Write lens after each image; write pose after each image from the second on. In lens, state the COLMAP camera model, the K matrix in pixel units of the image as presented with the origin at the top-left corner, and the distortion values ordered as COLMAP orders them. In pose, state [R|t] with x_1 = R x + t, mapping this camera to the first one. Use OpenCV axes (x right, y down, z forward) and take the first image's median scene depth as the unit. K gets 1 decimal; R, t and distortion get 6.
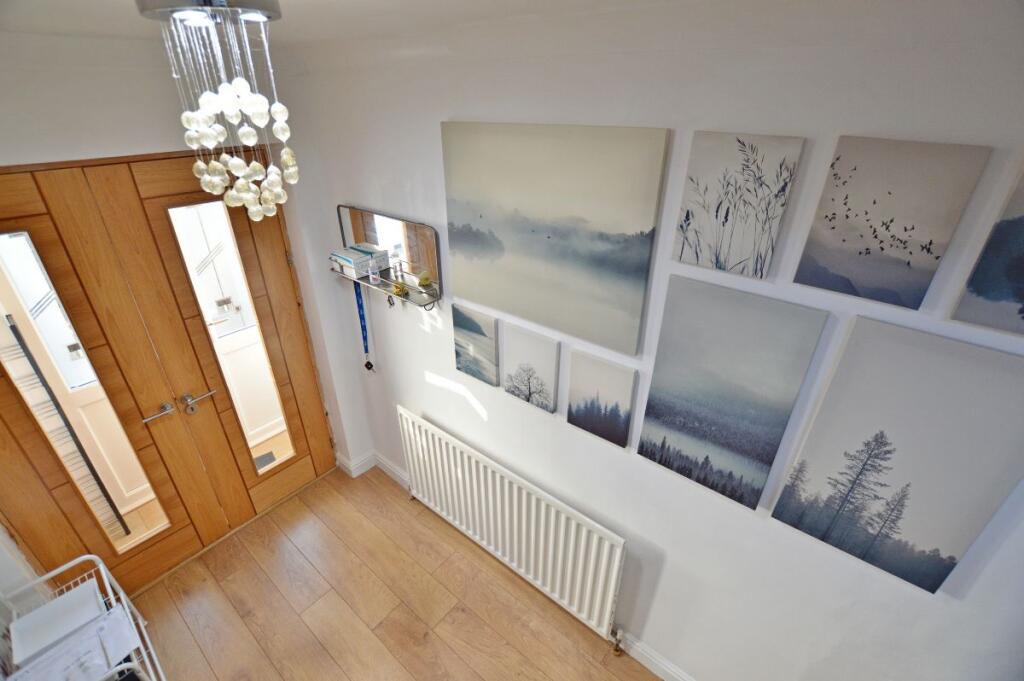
lens RADIAL K [[458.0, 0, 508.6], [0, 458.0, 331.2], [0, 0, 1]] dist [-0.013455, 0.000055]
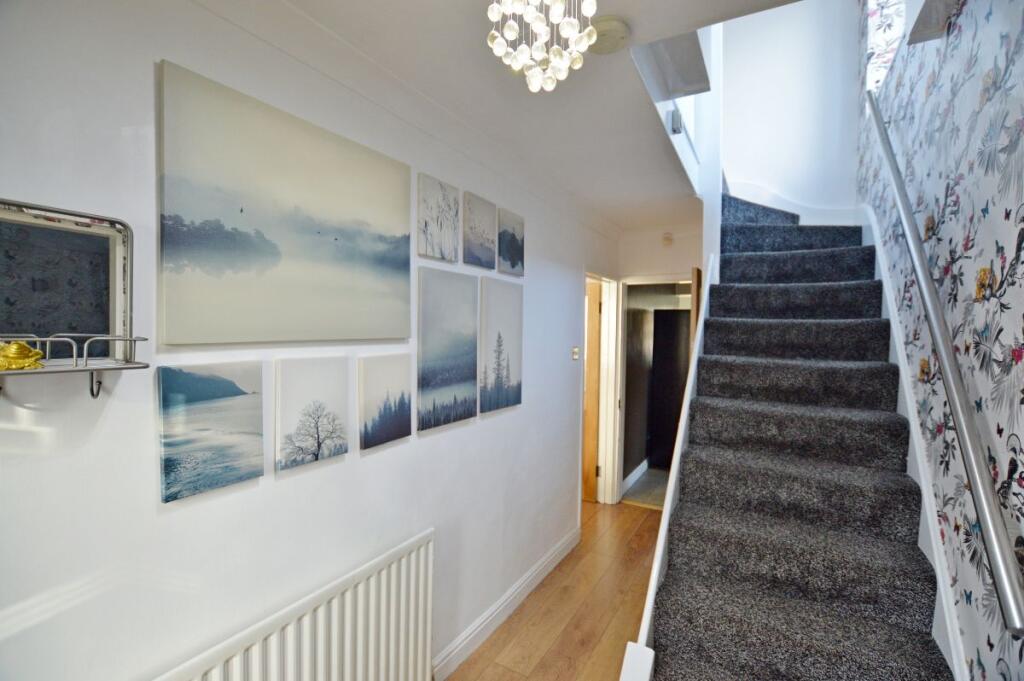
lens RADIAL K [[458.0, 0, 508.6], [0, 458.0, 331.2], [0, 0, 1]] dist [-0.013455, 0.000055]
pose [[-0.142015, -0.010349, 0.989810, -0.959402], [0.442630, 0.893740, 0.072852, 0.064100], [-0.885387, 0.448466, -0.122344, 0.910619]]
